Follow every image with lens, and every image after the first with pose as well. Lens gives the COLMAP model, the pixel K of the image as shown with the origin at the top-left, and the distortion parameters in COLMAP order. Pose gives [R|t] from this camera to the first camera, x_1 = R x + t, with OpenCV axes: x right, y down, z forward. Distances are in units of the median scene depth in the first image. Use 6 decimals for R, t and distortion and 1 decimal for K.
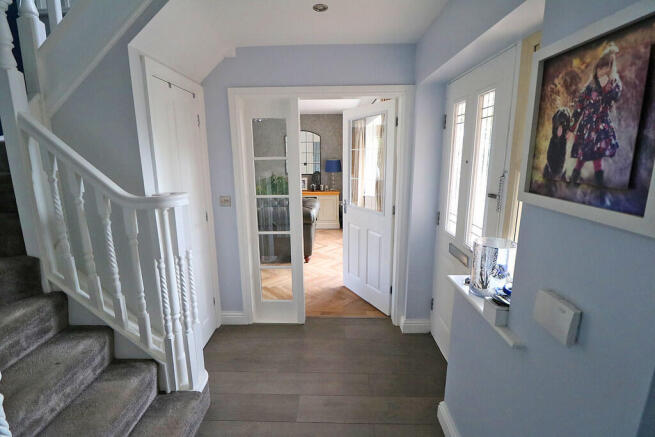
lens RADIAL K [[303.9, 0, 328.4], [0, 303.9, 215.9], [0, 0, 1]] dist [-0.022211, -0.002191]
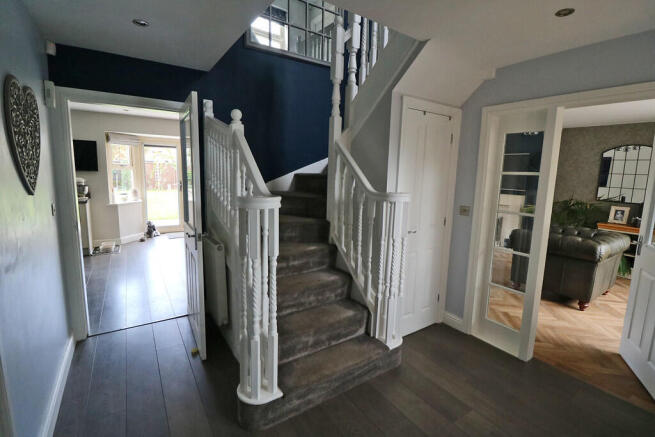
lens RADIAL K [[303.9, 0, 320.8], [0, 303.9, 216.5], [0, 0, 1]] dist [-0.022211, -0.002191]
pose [[0.548850, 0.147432, -0.822817, 0.405988], [-0.196685, 0.979465, 0.044304, 0.037589], [0.812452, 0.137520, 0.566577, -0.048541]]
